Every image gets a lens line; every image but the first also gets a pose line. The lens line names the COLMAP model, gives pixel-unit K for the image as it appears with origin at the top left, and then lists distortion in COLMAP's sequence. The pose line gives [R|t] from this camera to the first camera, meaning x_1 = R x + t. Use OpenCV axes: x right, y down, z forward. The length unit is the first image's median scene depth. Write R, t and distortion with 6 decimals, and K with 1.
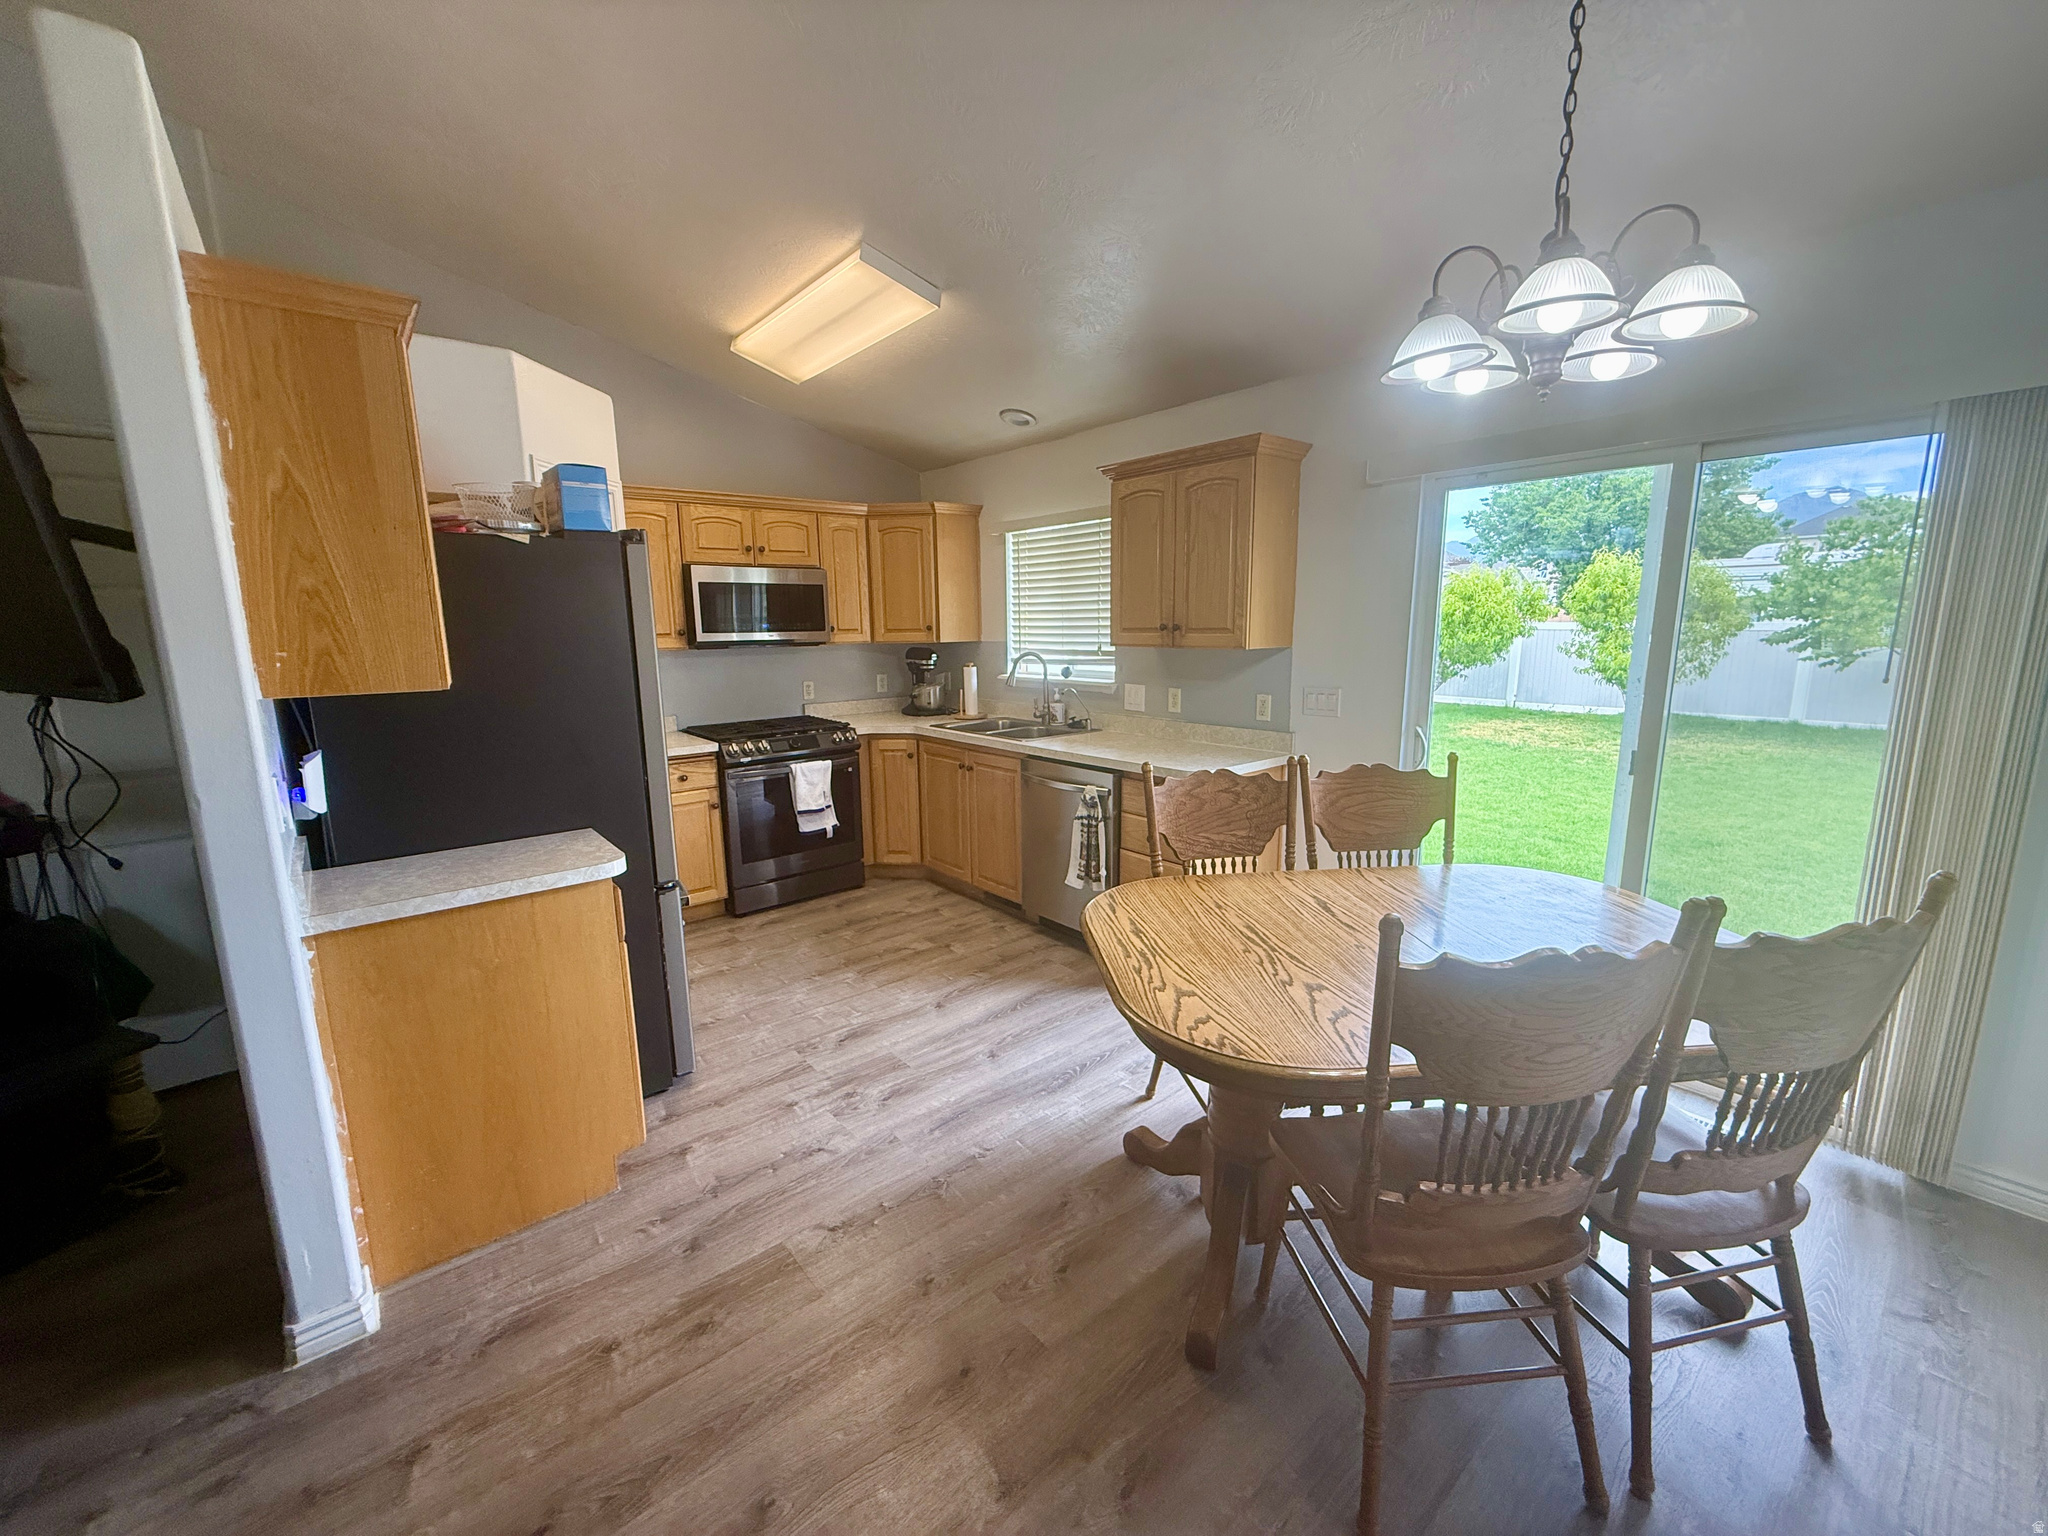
lens RADIAL K [[816.6, 0, 1024.0], [0, 816.6, 768.0], [0, 0, 1]] dist [0.000235, 0.000069]
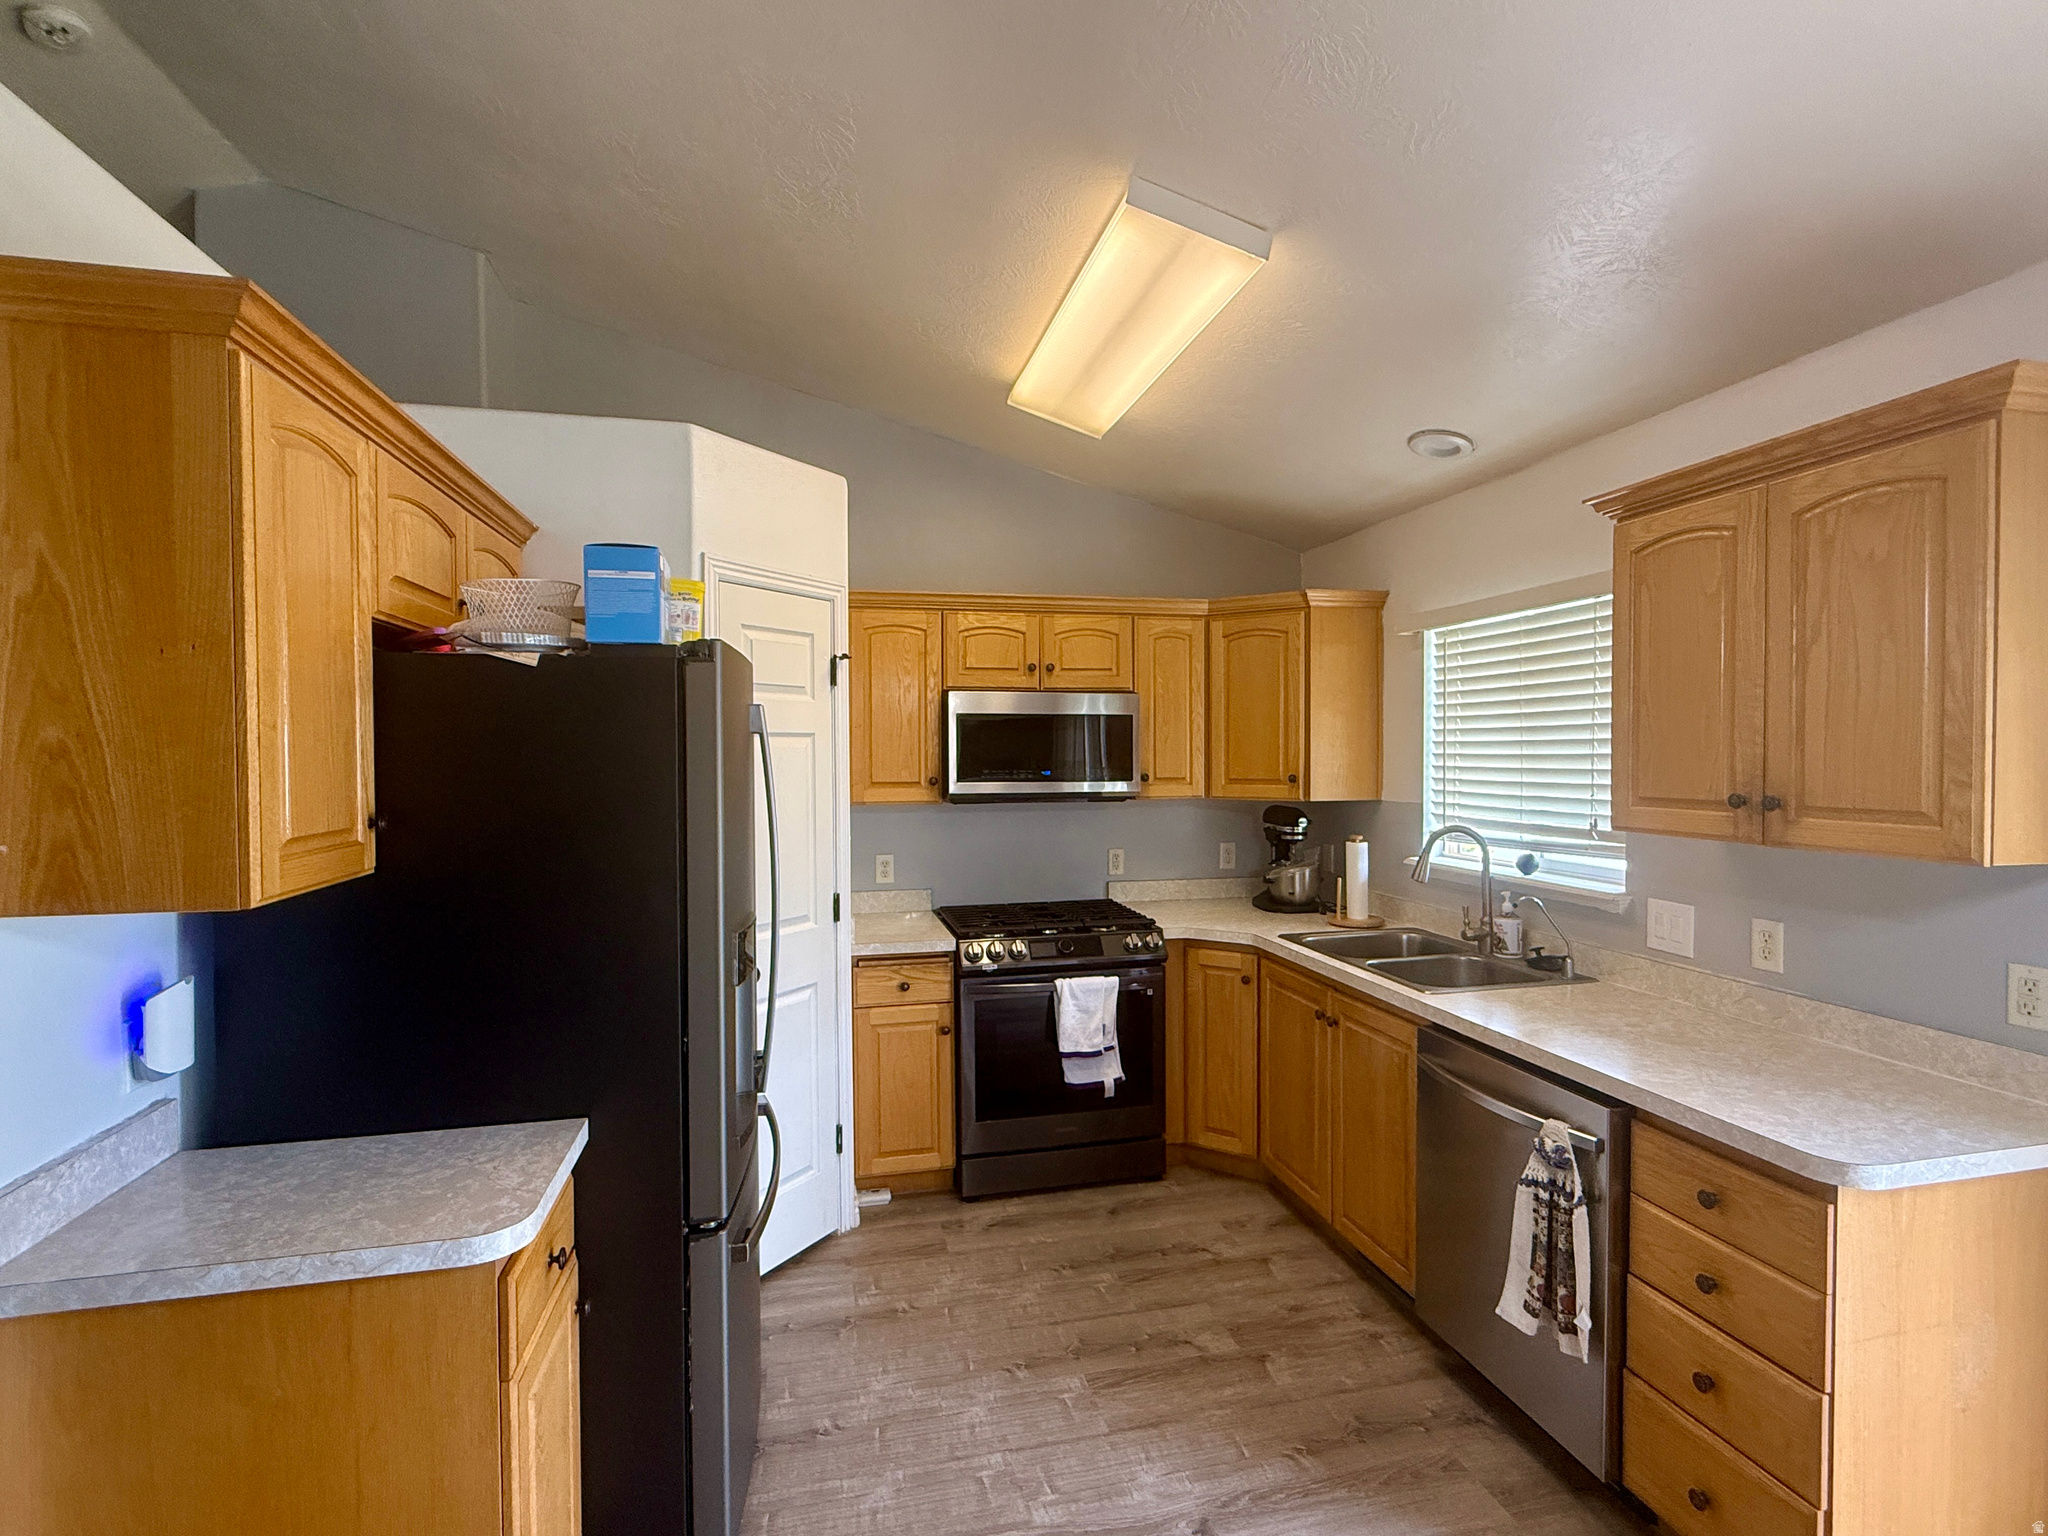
lens RADIAL K [[959.7, 0, 1024.0], [0, 959.7, 768.0], [0, 0, 1]] dist [-0.001533, 0.000469]
pose [[0.889760, 0.018095, -0.456070, 0.046665], [-0.089607, 0.986694, -0.135670, -0.066124], [0.447547, 0.161581, 0.879542, 0.269614]]
